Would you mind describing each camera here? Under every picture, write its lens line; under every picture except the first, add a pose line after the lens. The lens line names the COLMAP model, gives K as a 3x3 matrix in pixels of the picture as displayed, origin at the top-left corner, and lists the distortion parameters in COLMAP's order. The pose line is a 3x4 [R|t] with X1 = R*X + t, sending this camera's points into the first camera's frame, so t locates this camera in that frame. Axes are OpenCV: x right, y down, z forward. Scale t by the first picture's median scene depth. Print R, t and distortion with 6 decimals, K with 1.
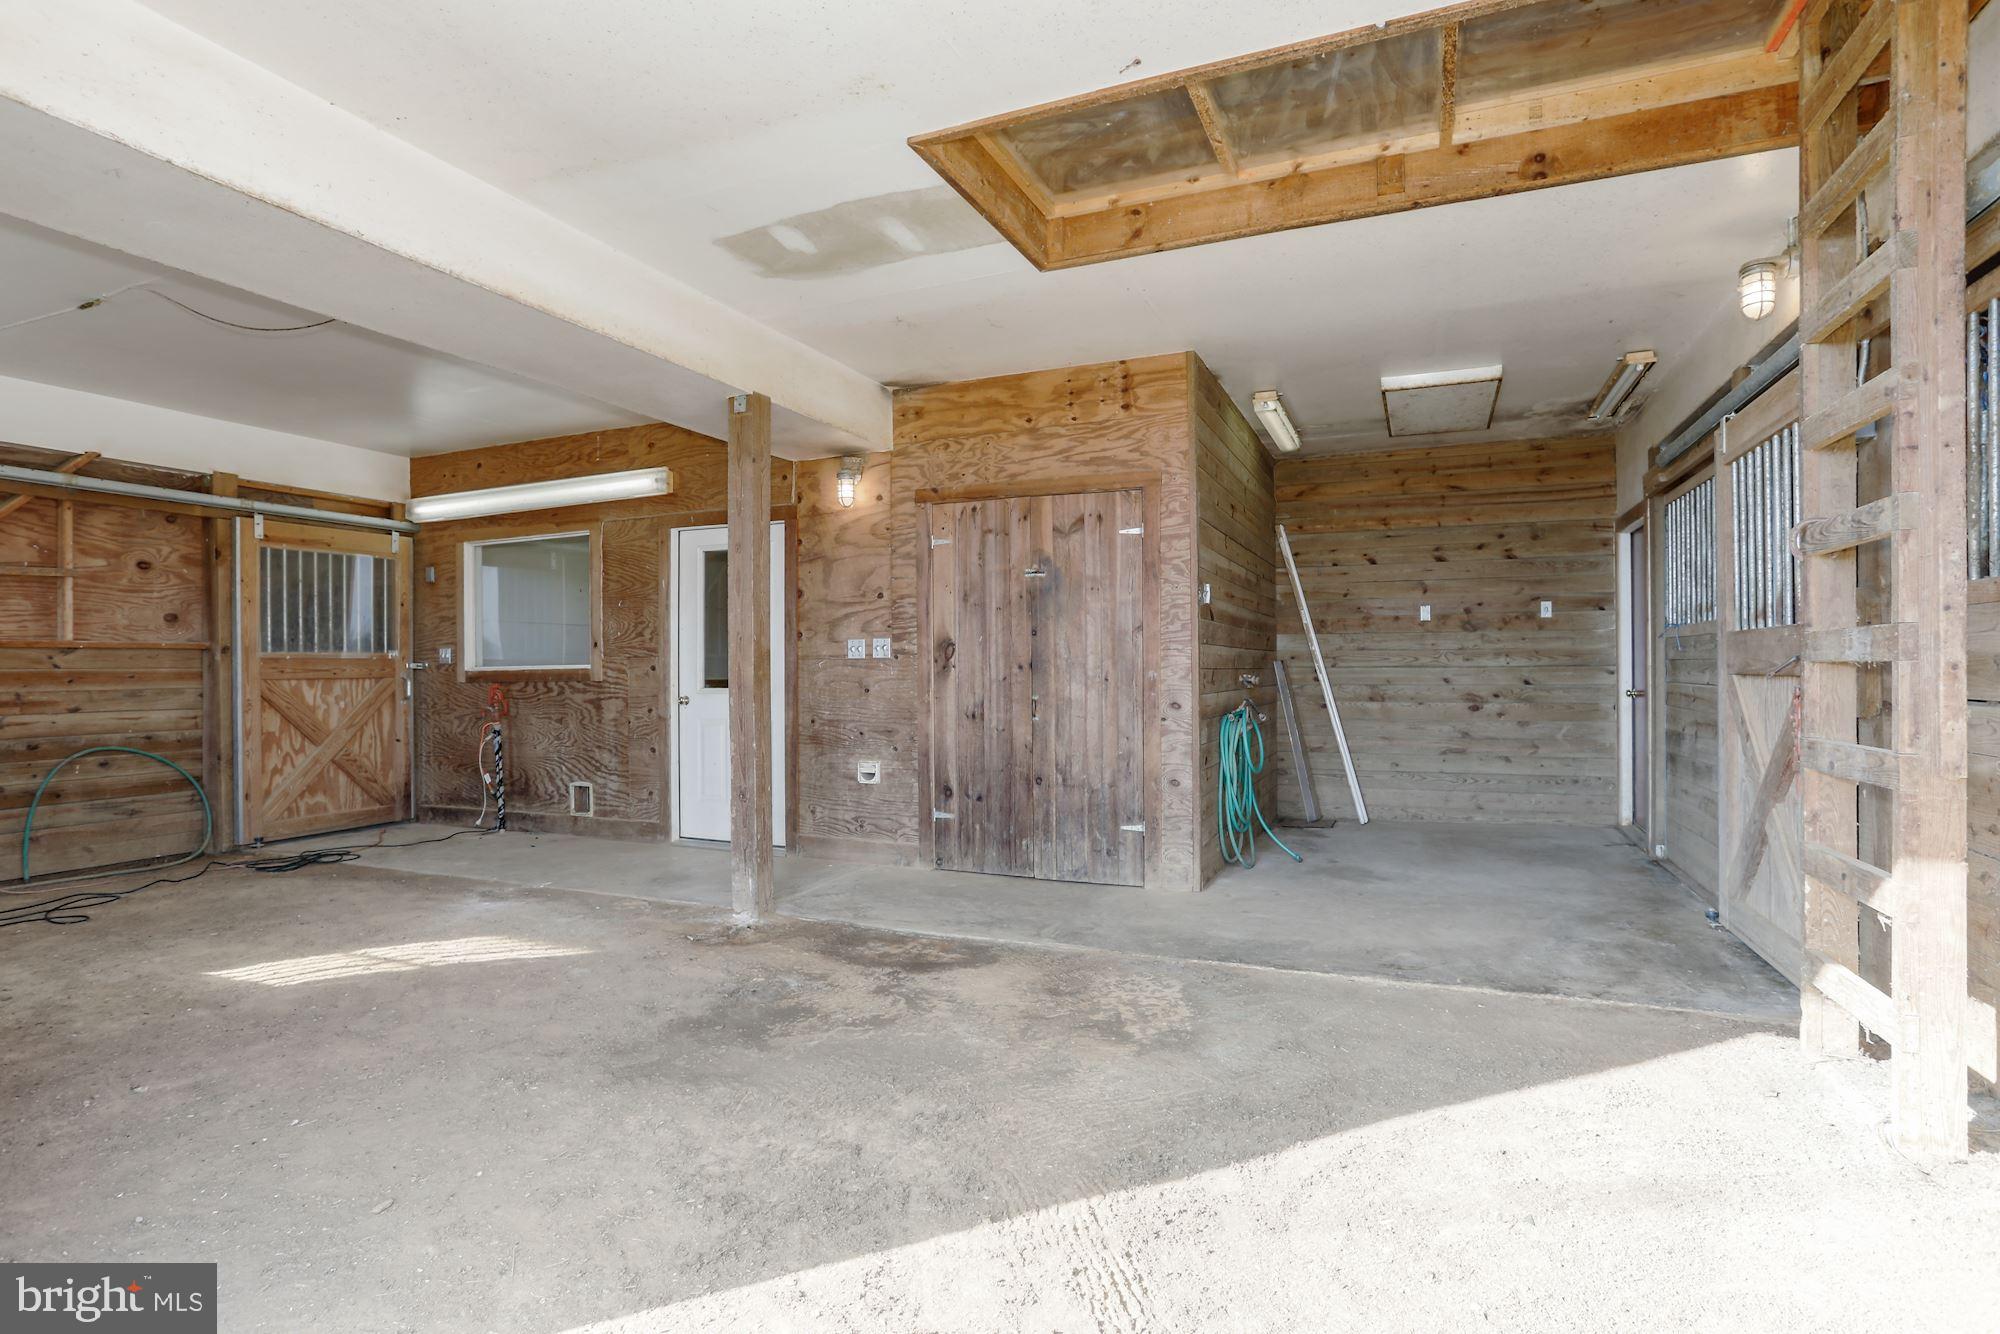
lens RADIAL K [[972.2, 0, 1000.0], [0, 972.2, 667.0], [0, 0, 1]] dist [-0.066061, 0.032661]
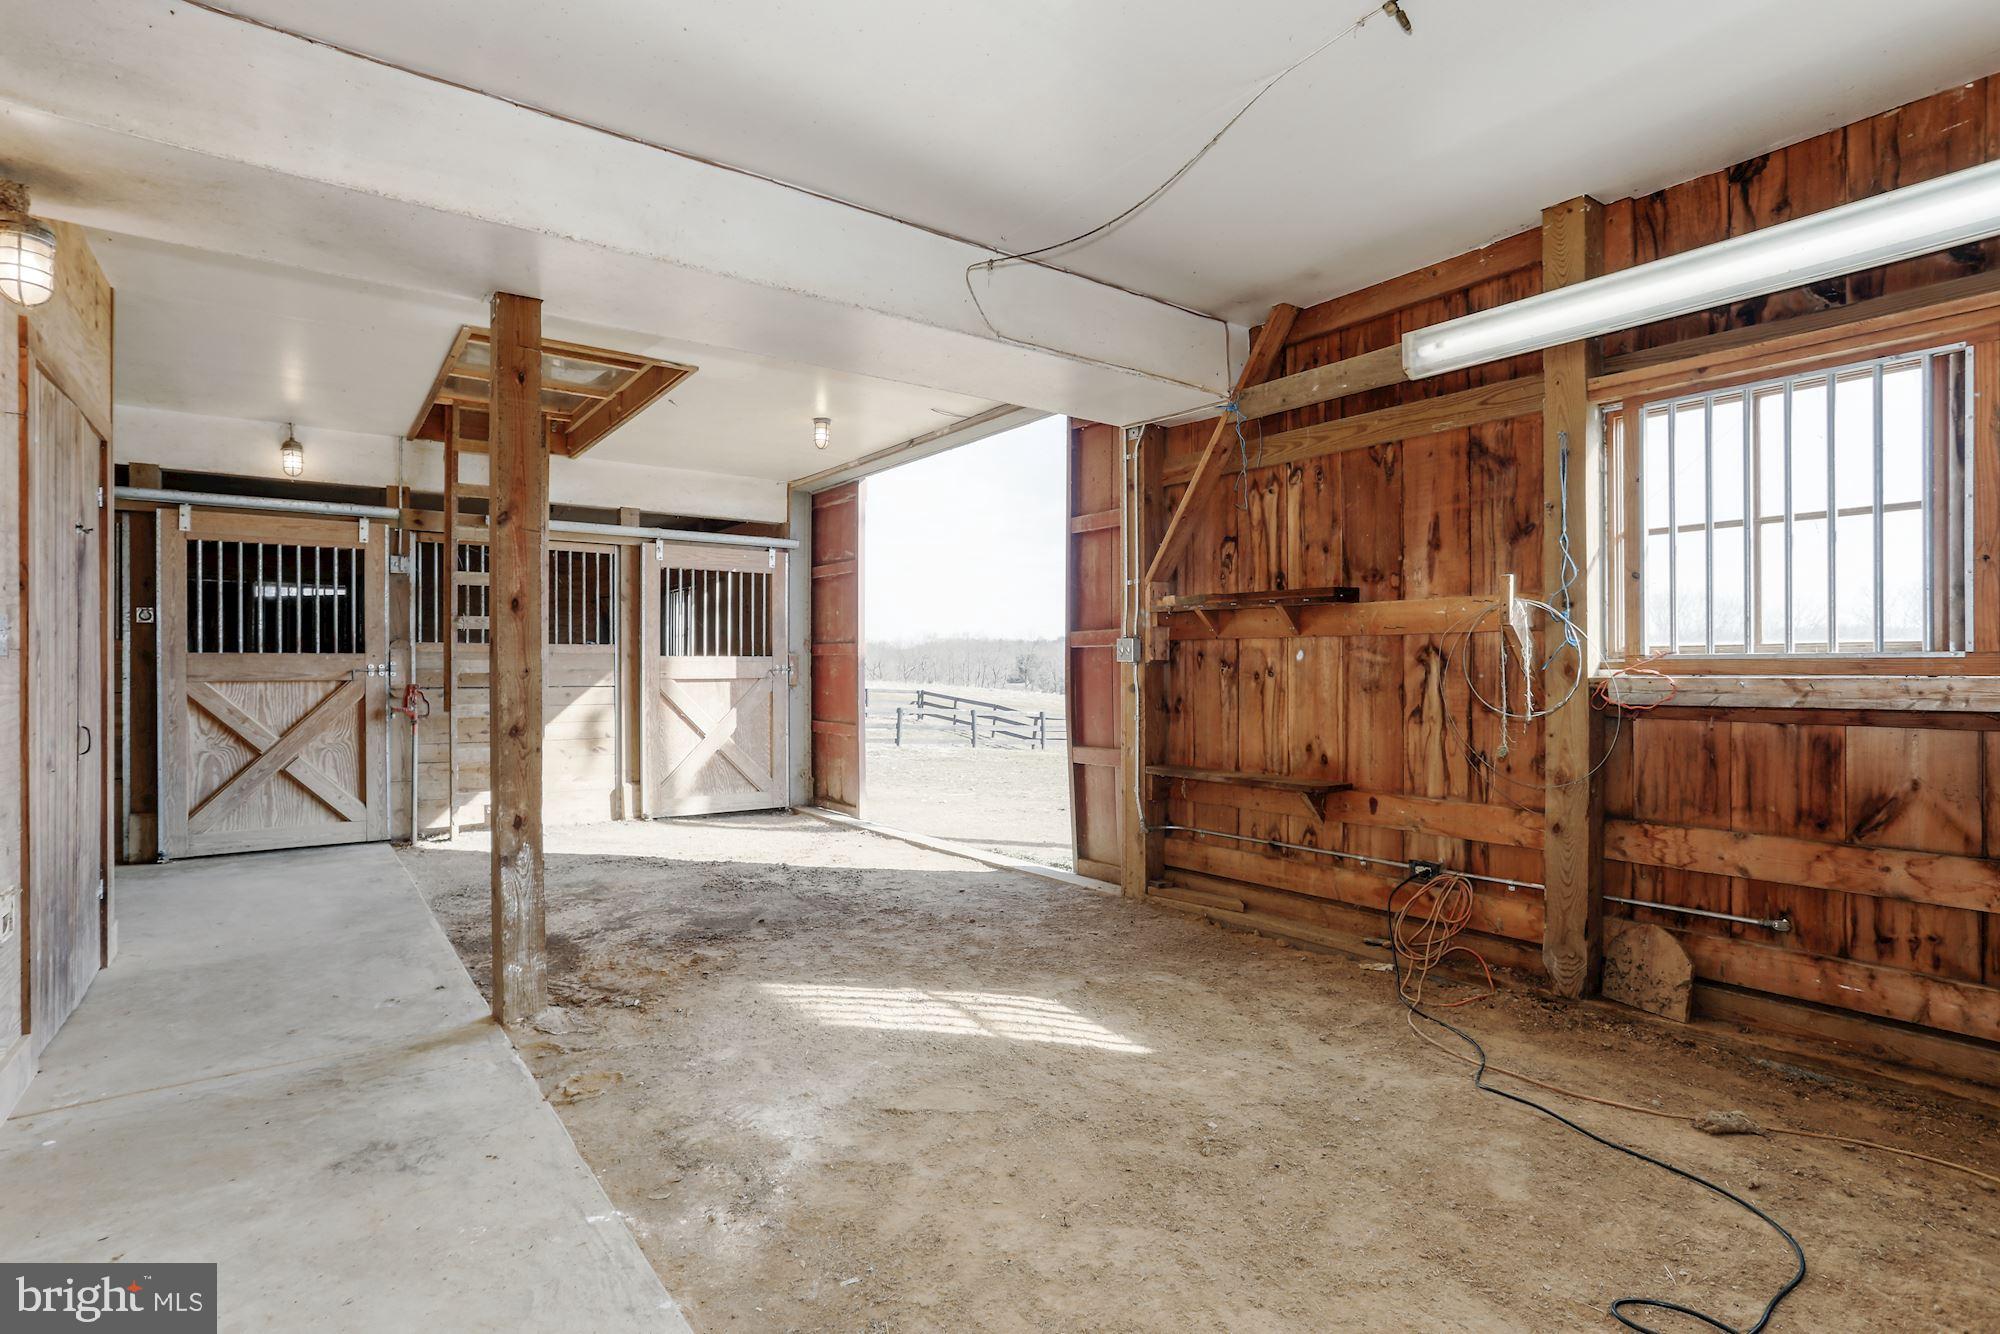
lens RADIAL K [[972.2, 0, 1000.0], [0, 972.2, 667.0], [0, 0, 1]] dist [-0.066061, 0.032661]
pose [[-0.856502, 0.005187, 0.516117, -1.168584], [0.007074, 0.999974, 0.001690, -0.004027], [-0.516095, 0.005098, -0.856516, 1.780015]]
